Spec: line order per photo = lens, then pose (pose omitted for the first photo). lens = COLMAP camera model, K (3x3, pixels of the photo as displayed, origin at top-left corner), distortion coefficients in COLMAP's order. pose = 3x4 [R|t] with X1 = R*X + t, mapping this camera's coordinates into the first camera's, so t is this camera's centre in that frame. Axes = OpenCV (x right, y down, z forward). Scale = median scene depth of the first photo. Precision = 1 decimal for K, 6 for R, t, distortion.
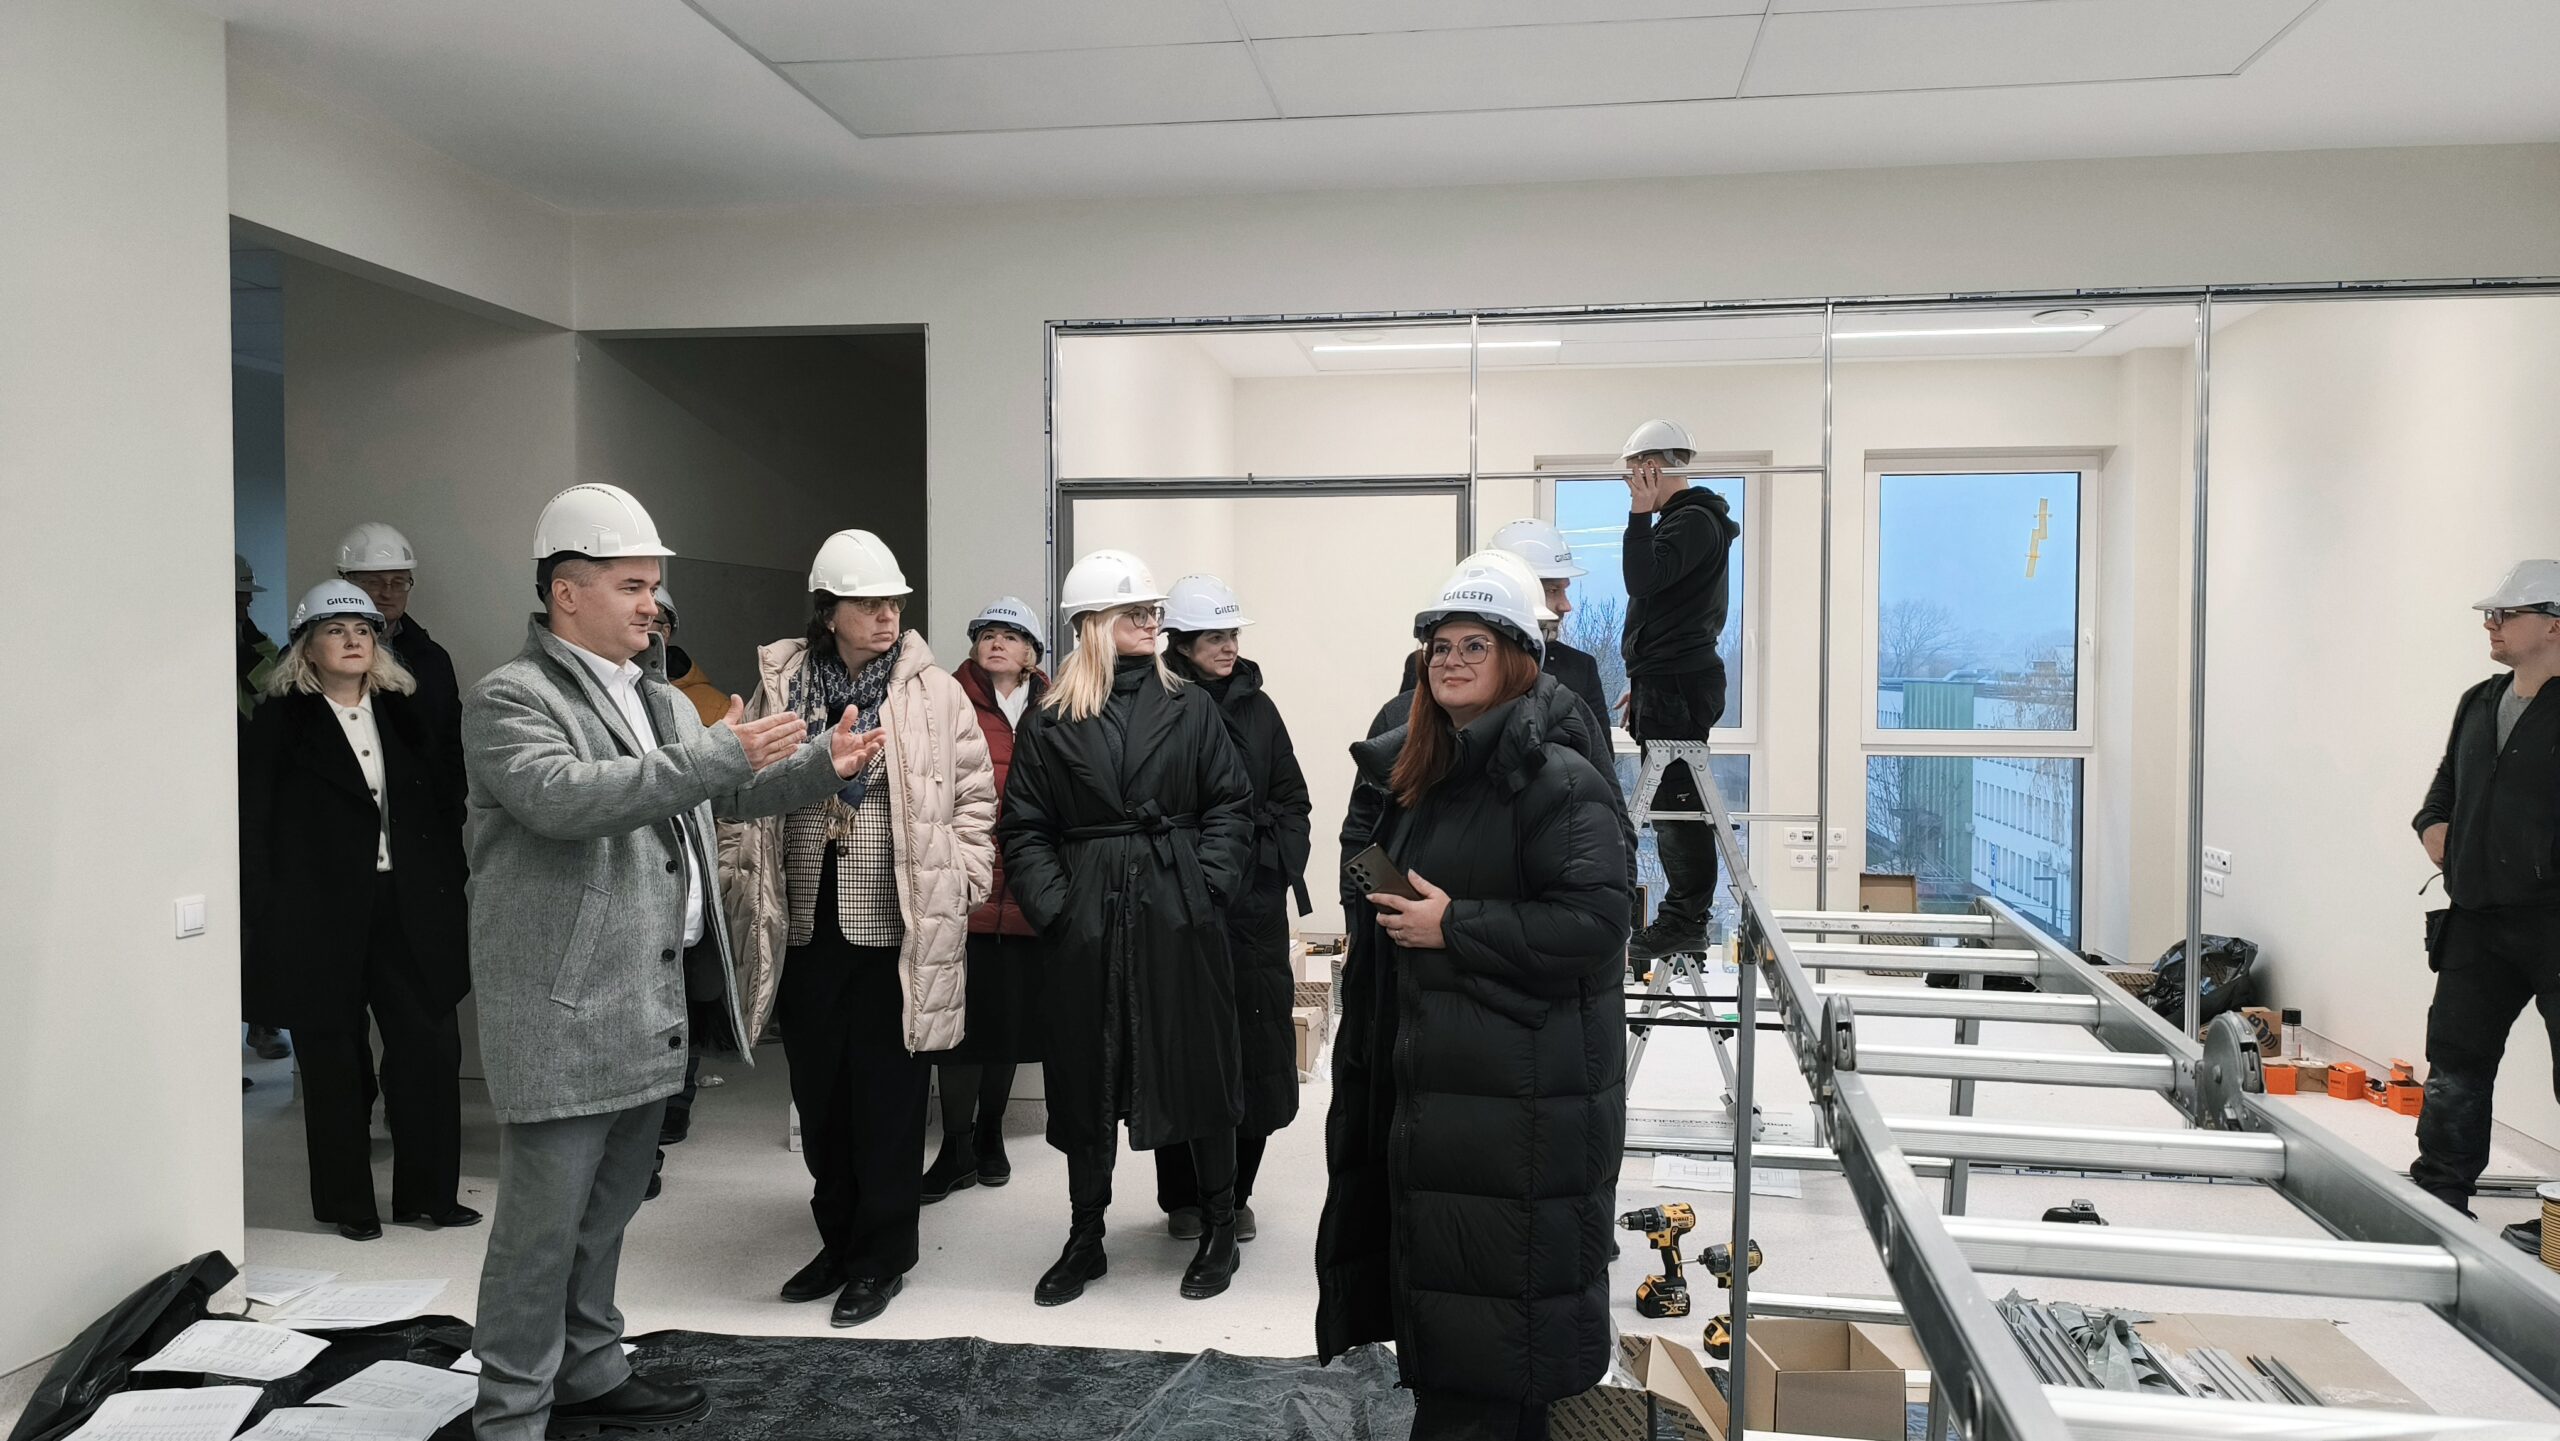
lens RADIAL K [[1881.5, 0, 1283.7], [0, 1881.5, 758.1], [0, 0, 1]] dist [0.134144, -0.000600]
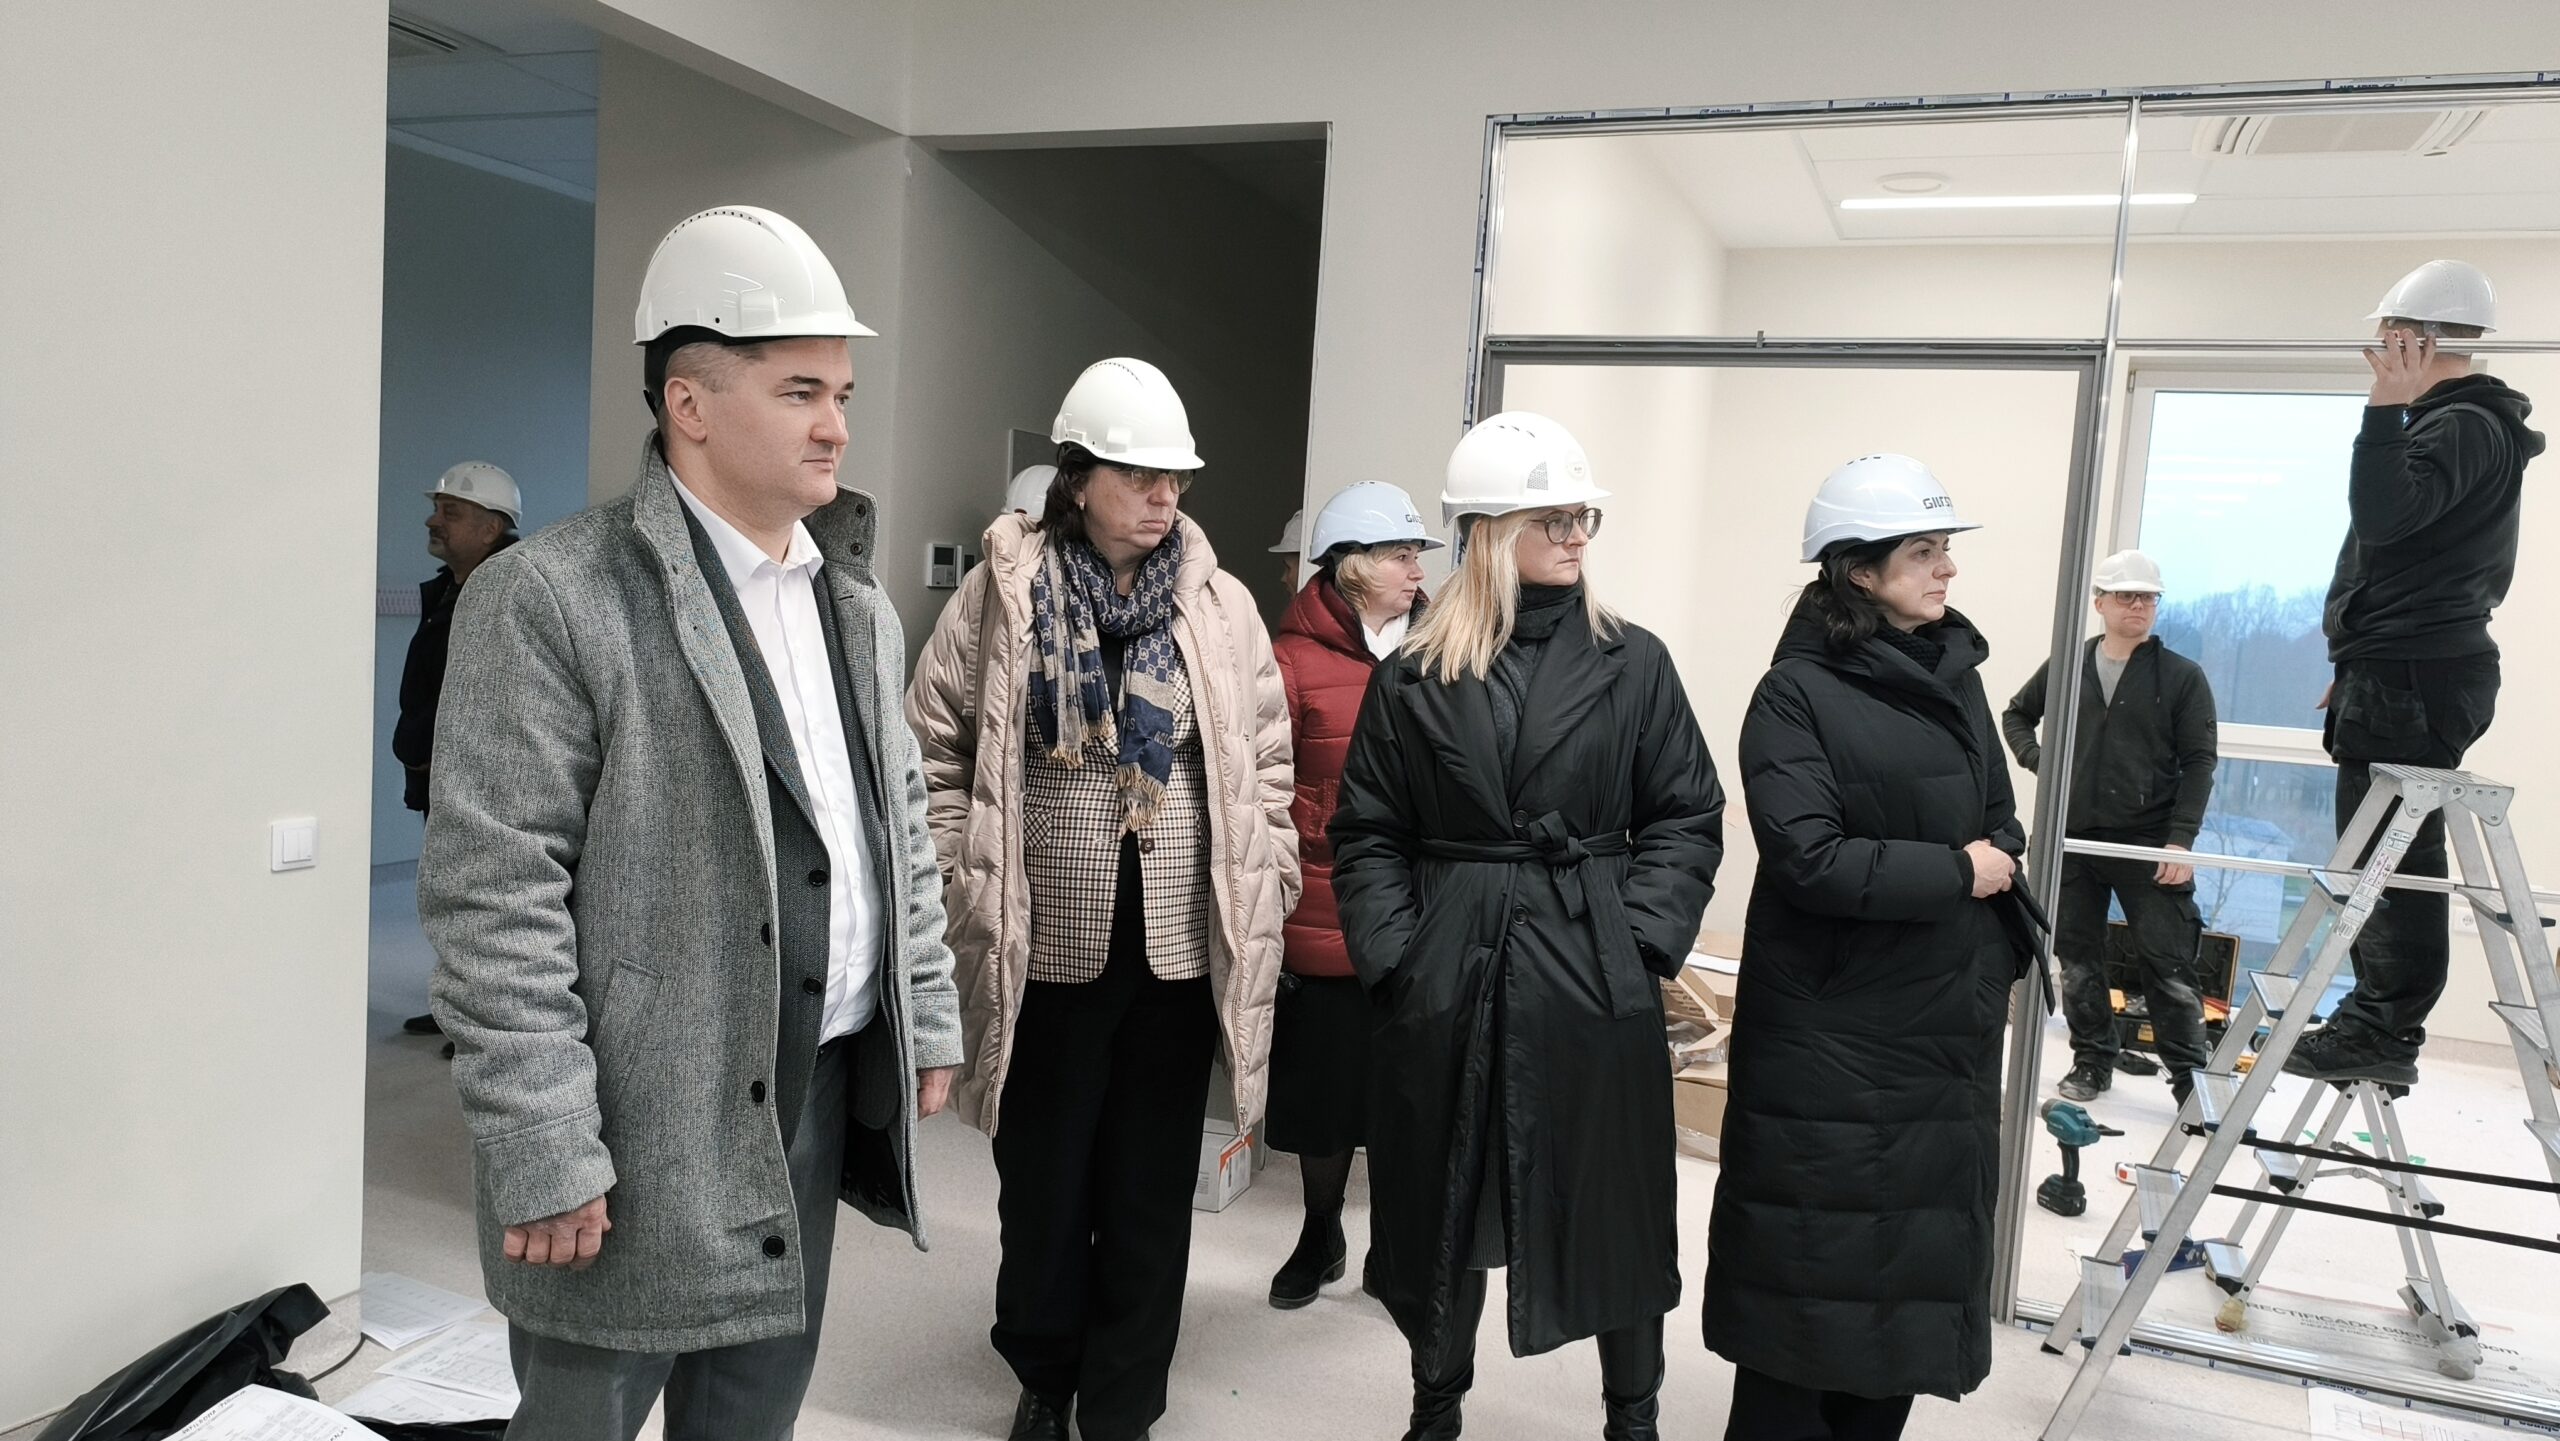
lens RADIAL K [[1881.5, 0, 1283.7], [0, 1881.5, 758.1], [0, 0, 1]] dist [0.134144, -0.000600]
pose [[0.968774, 0.086332, -0.232430, -0.011823], [-0.077853, 0.995929, 0.045424, -0.016240], [0.235406, -0.025910, 0.971552, 0.335735]]
